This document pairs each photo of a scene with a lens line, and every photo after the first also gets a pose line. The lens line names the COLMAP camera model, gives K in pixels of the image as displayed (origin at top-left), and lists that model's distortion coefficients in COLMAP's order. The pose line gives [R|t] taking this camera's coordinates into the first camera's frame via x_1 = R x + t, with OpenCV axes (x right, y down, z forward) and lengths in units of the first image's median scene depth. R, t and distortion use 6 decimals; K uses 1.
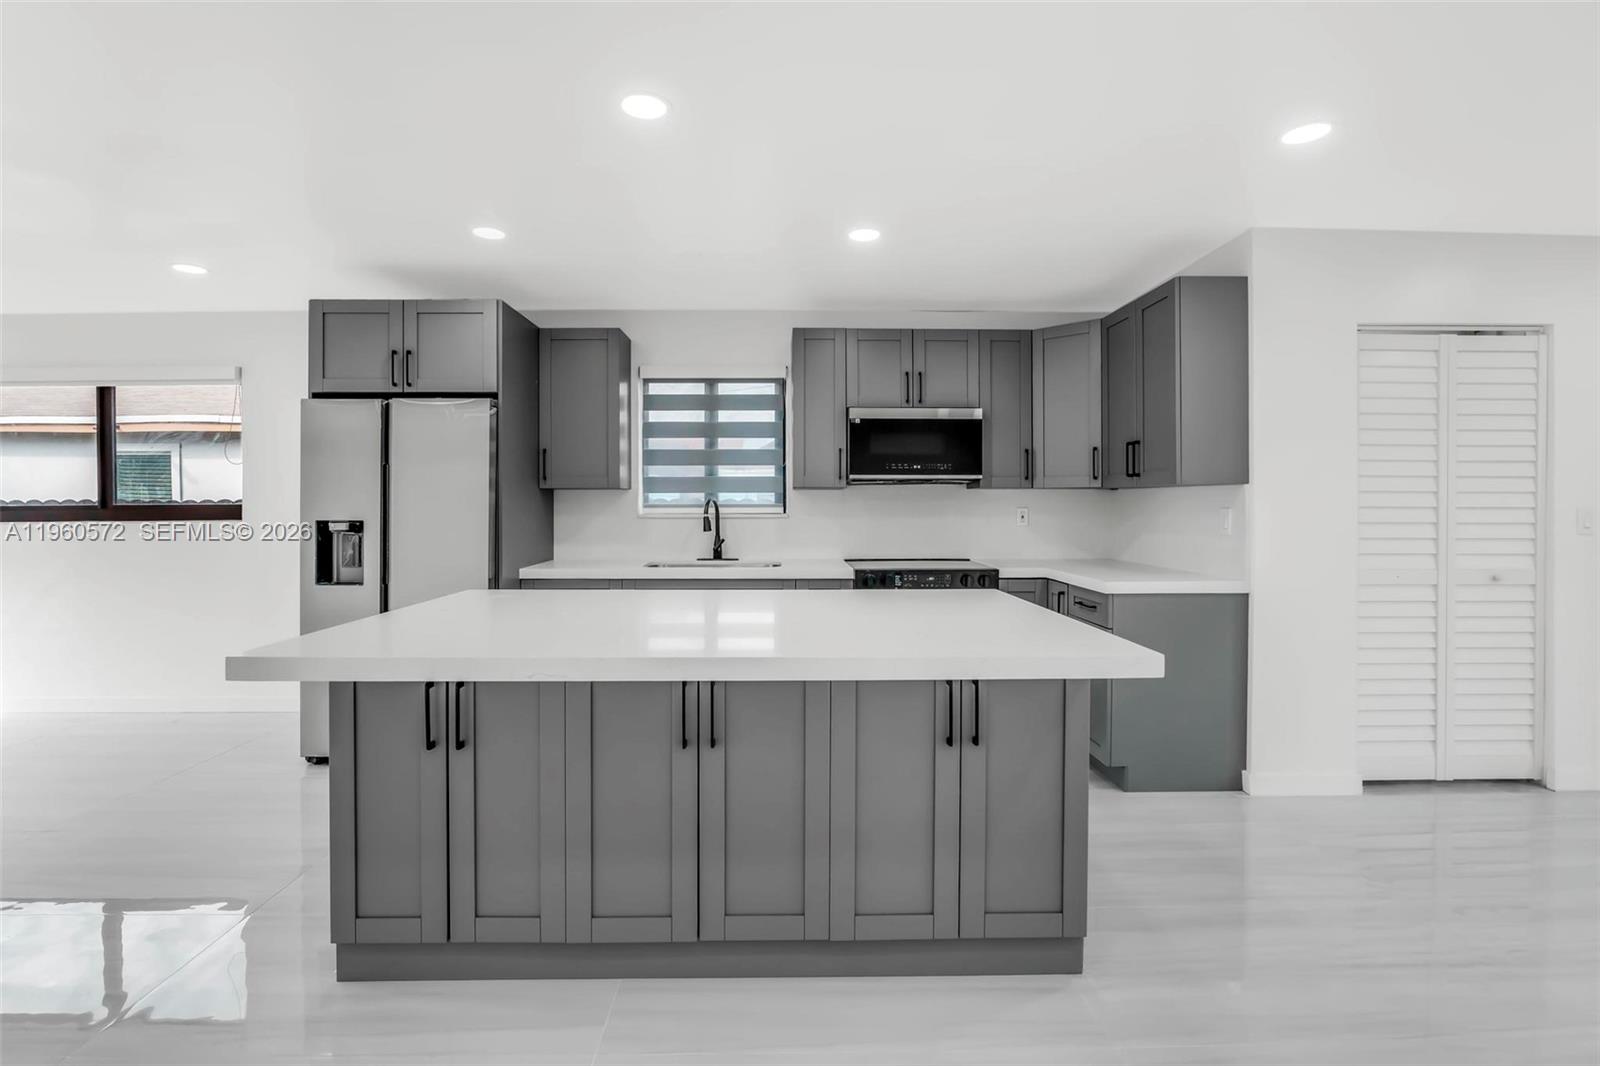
lens RADIAL K [[754.4, 0, 803.3], [0, 754.4, 507.0], [0, 0, 1]] dist [-0.010740, 0.000453]
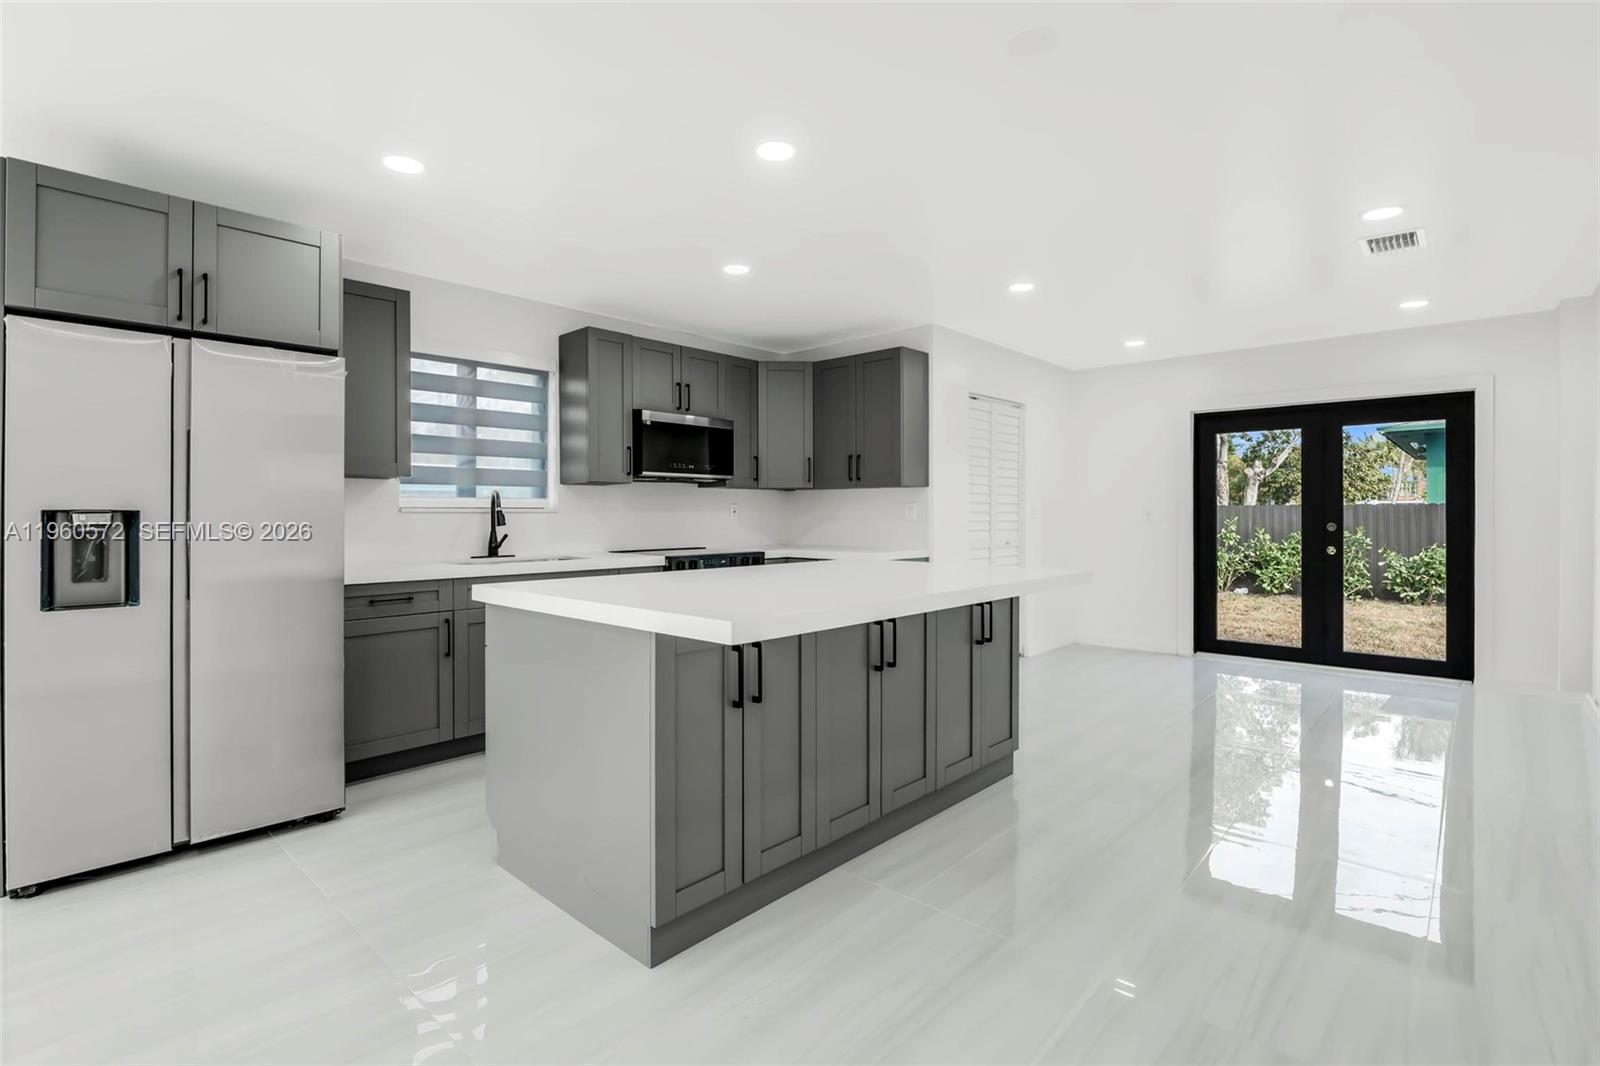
lens RADIAL K [[751.9, 0, 801.6], [0, 751.9, 516.6], [0, 0, 1]] dist [-0.011873, 0.001216]
pose [[0.694988, -0.004166, 0.719010, -0.643409], [0.003468, 0.999991, 0.002443, 0.023818], [-0.719013, 0.000796, 0.694996, 0.097572]]
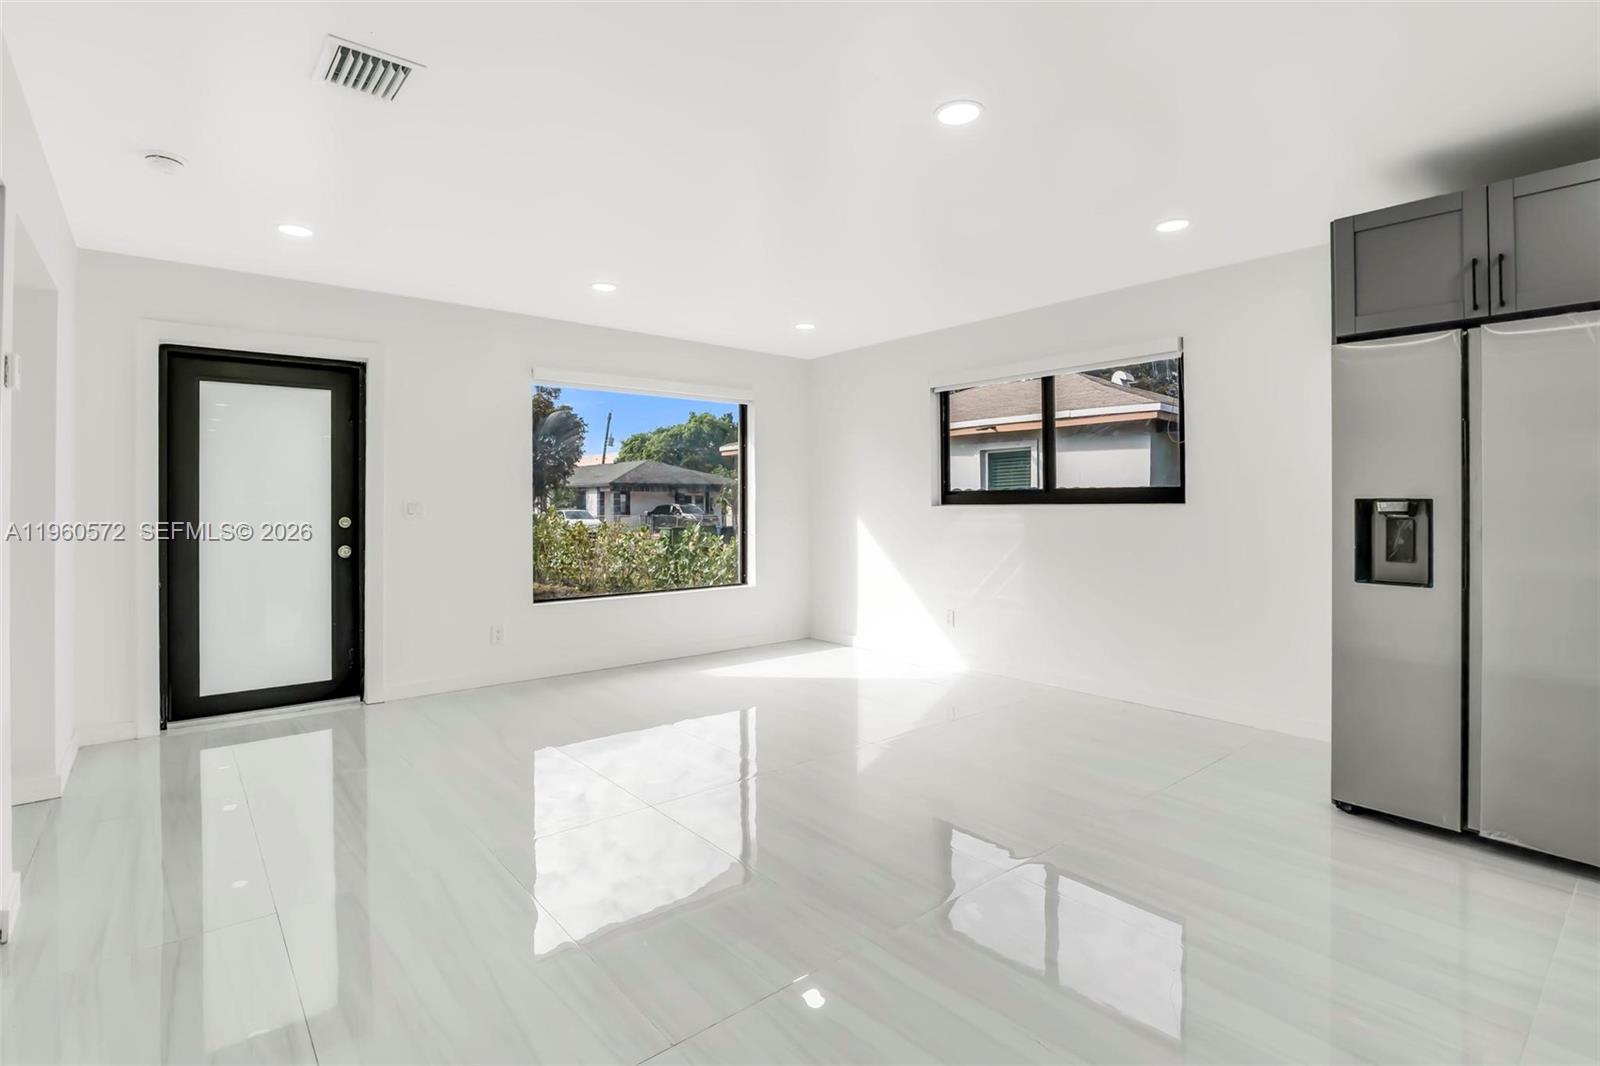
lens RADIAL K [[762.0, 0, 788.6], [0, 762.0, 490.7], [0, 0, 1]] dist [-0.018847, -0.000144]
pose [[0.618683, -0.012028, -0.785548, -0.393140], [-0.002803, 0.999843, -0.017517, 0.024358], [0.785635, 0.013039, 0.618552, 0.057658]]
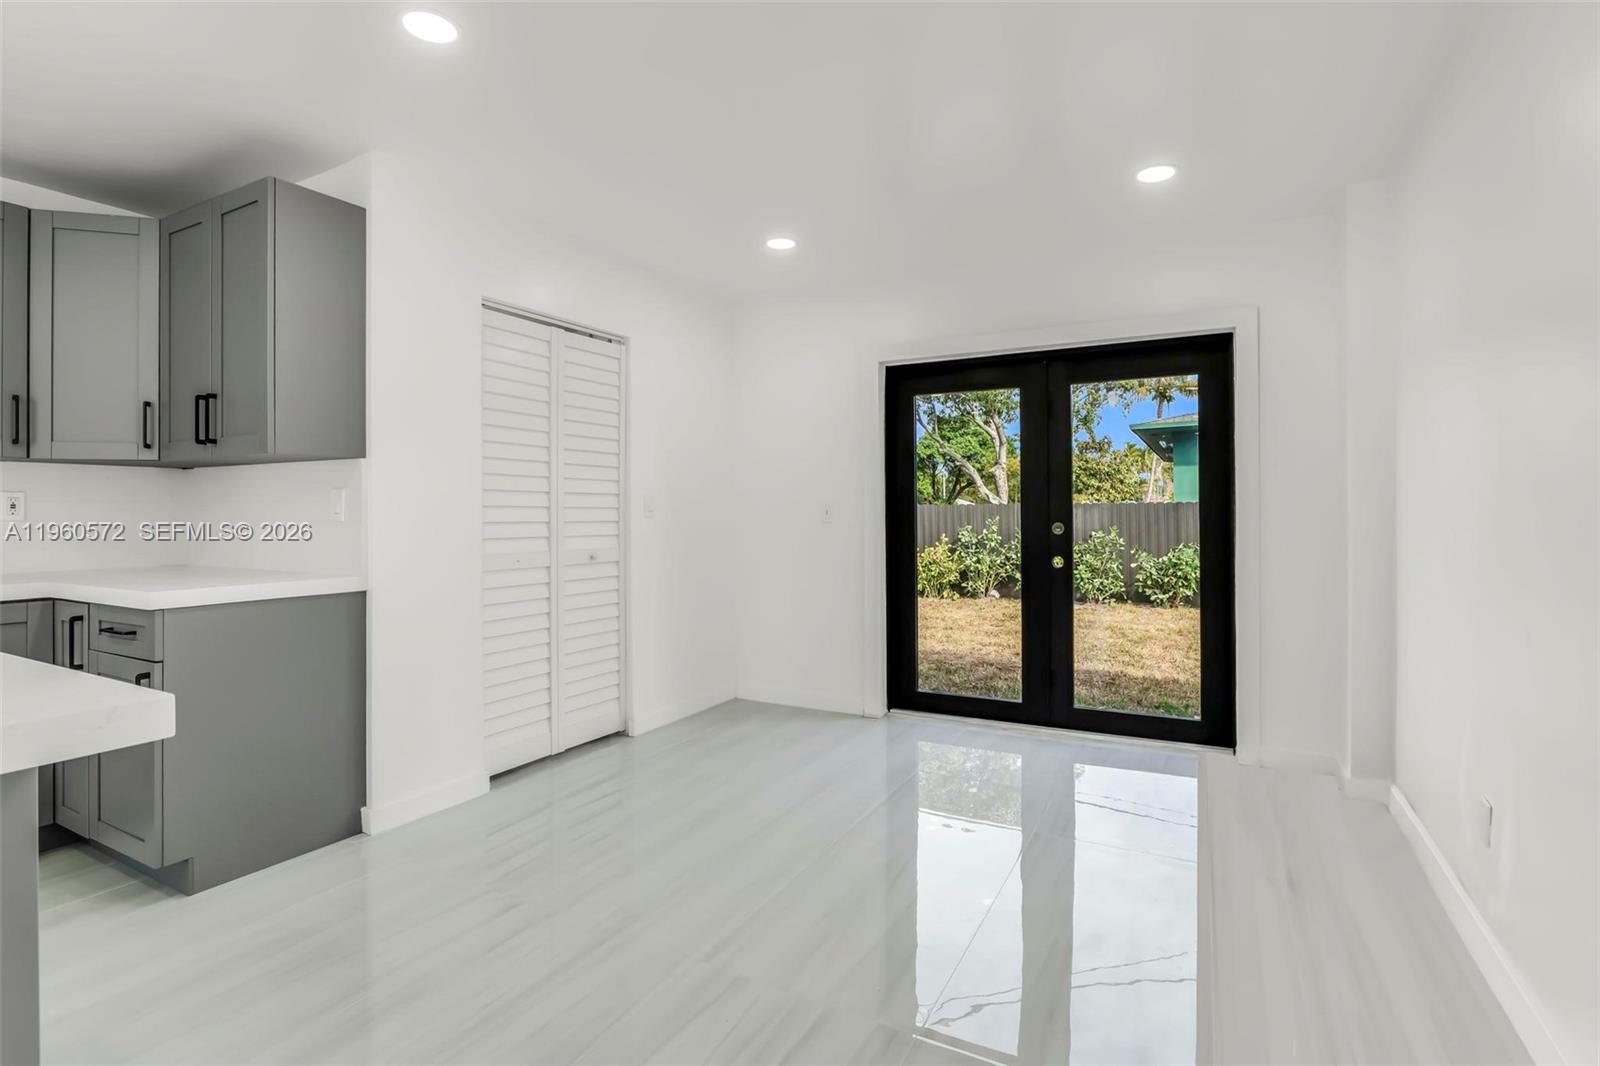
lens RADIAL K [[751.9, 0, 801.6], [0, 751.9, 516.6], [0, 0, 1]] dist [-0.011873, 0.001216]
pose [[0.506608, -0.004285, 0.862166, 0.114527], [0.006425, 0.999979, 0.001195, 0.032095], [-0.862152, 0.004934, 0.506625, 0.155491]]
